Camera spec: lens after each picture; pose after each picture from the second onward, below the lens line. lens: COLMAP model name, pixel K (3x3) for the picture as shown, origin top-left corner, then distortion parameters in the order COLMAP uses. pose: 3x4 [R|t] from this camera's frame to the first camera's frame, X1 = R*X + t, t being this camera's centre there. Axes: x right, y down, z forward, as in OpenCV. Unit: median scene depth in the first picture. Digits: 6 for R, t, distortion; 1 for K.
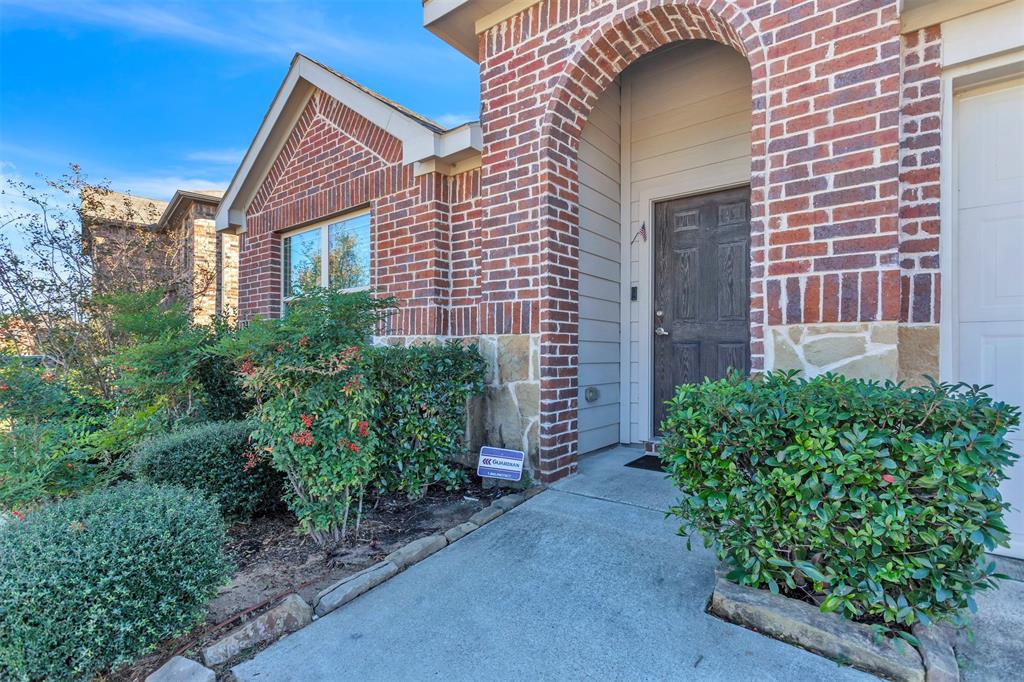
lens RADIAL K [[496.4, 0, 512.4], [0, 496.4, 347.1], [0, 0, 1]] dist [0.001198, 0.000557]
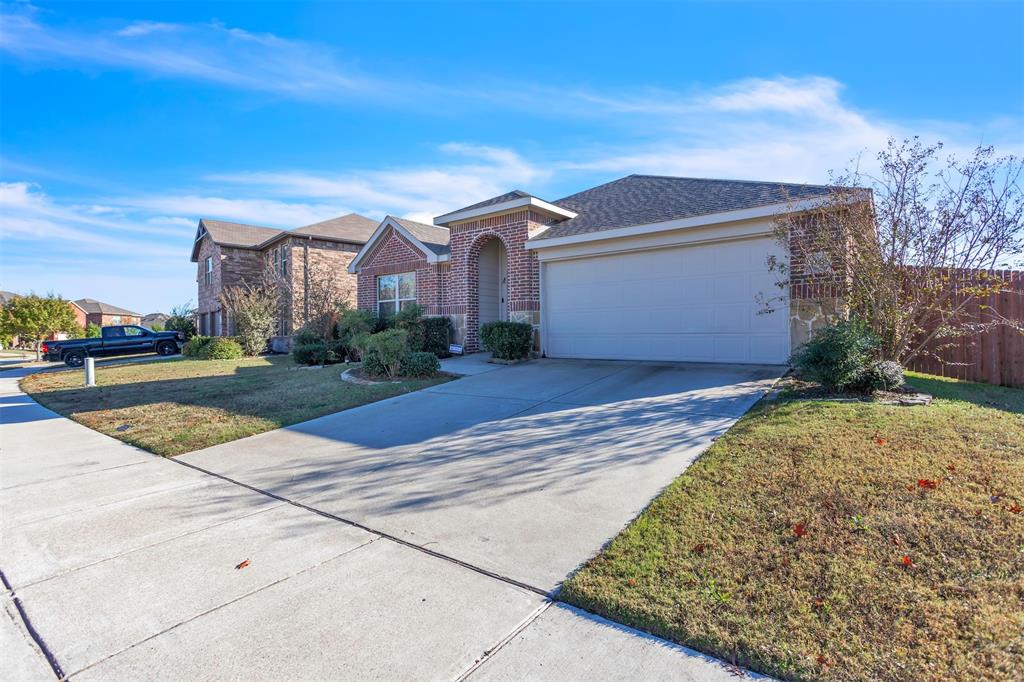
lens RADIAL K [[496.4, 0, 511.1], [0, 496.4, 337.9], [0, 0, 1]] dist [0.001198, 0.000557]
pose [[0.999957, -0.009189, -0.001532, 0.360050], [0.009221, 0.999706, 0.022430, 0.065561], [0.001326, -0.022443, 0.999747, -2.469546]]
